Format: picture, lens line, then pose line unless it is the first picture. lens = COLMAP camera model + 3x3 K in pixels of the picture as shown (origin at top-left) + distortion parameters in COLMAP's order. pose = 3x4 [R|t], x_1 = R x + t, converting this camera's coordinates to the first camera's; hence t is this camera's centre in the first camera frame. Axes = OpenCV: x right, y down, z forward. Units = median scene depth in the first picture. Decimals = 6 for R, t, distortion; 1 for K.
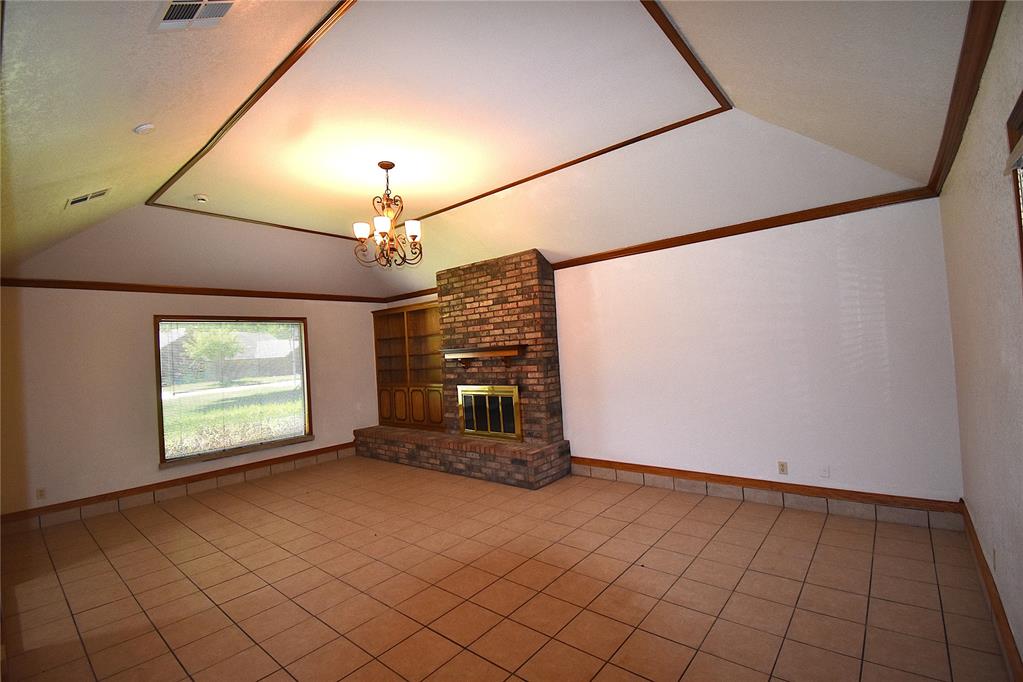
lens RADIAL K [[450.9, 0, 514.0], [0, 450.9, 337.8], [0, 0, 1]] dist [0.028338, -0.029045]
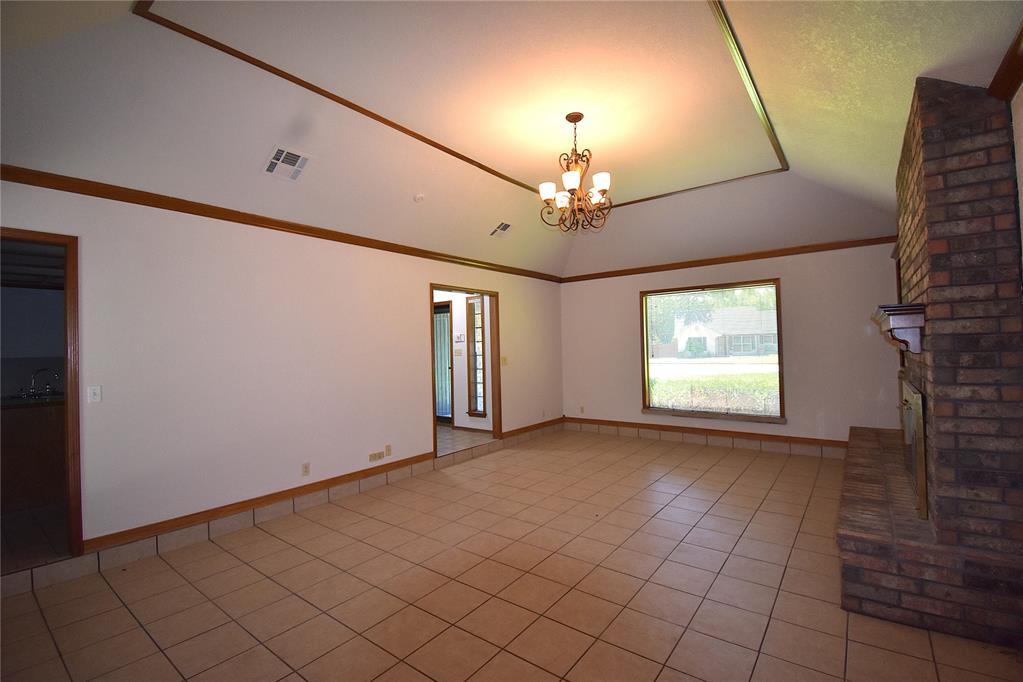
lens RADIAL K [[450.9, 0, 514.0], [0, 450.9, 337.8], [0, 0, 1]] dist [0.028338, -0.029045]
pose [[0.050123, 0.038000, -0.998020, 0.422747], [0.044888, 0.998180, 0.040260, 0.011480], [0.997734, -0.046817, 0.048326, 0.543974]]
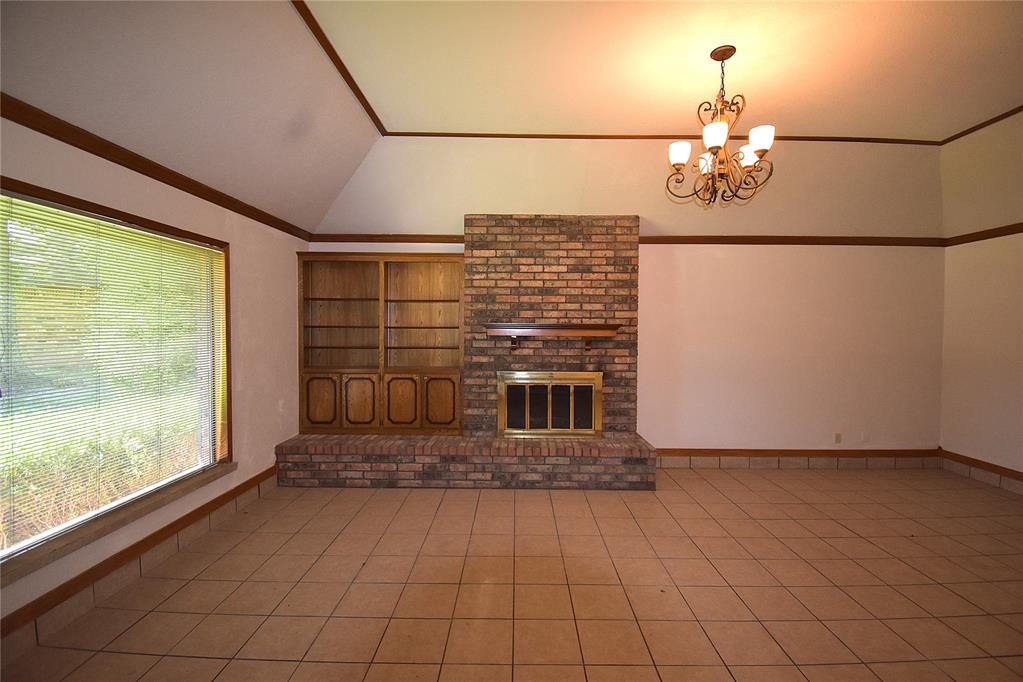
lens RADIAL K [[450.9, 0, 514.0], [0, 450.9, 337.8], [0, 0, 1]] dist [0.028338, -0.029045]
pose [[0.764076, 0.052531, 0.642984, -0.633377], [-0.069359, 0.997591, 0.000920, 0.049980], [-0.641387, -0.045300, 0.765879, 0.436796]]
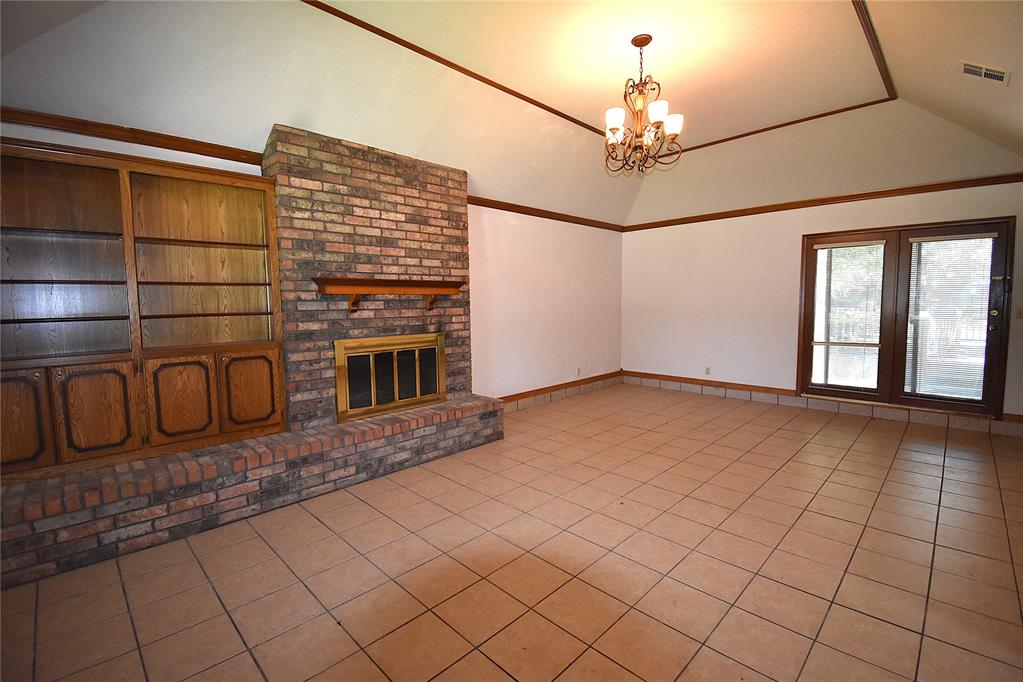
lens RADIAL K [[450.9, 0, 514.0], [0, 450.9, 337.8], [0, 0, 1]] dist [0.028338, -0.029045]
pose [[0.081870, -0.021660, 0.996408, -0.747131], [-0.016631, 0.999595, 0.023095, 0.090222], [-0.996504, -0.018462, 0.081476, 0.768427]]
